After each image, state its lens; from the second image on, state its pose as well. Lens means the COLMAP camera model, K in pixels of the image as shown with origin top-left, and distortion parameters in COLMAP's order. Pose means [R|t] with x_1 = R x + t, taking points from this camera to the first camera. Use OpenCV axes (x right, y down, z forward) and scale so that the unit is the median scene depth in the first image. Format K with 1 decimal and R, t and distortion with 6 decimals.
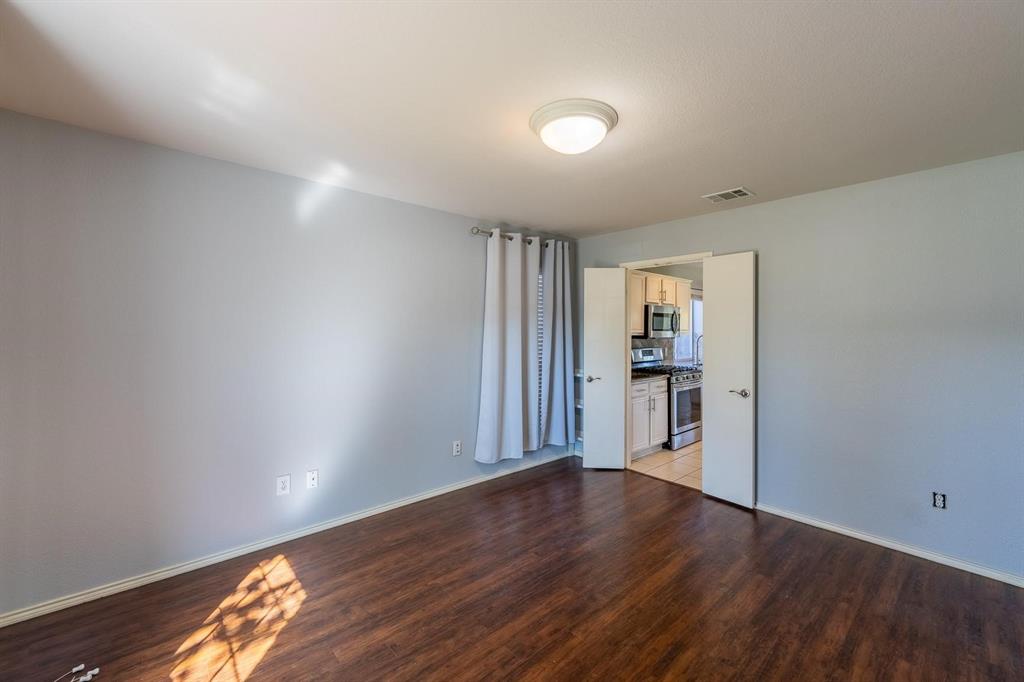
lens RADIAL K [[406.4, 0, 509.4], [0, 406.4, 336.2], [0, 0, 1]] dist [-0.001343, -0.000134]
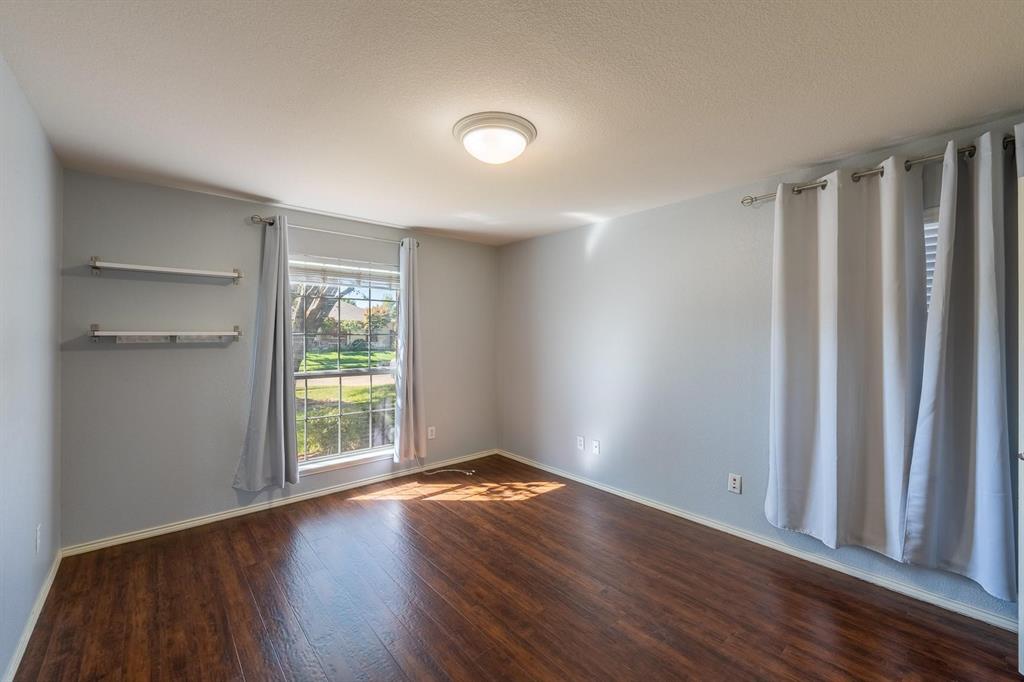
lens RADIAL K [[395.1, 0, 514.9], [0, 395.1, 347.4], [0, 0, 1]] dist [-0.001259, -0.000098]
pose [[0.025097, 0.027372, -0.999310, 1.055822], [-0.015152, 0.999521, 0.026997, -0.008225], [0.999570, 0.014464, 0.025499, 0.921388]]
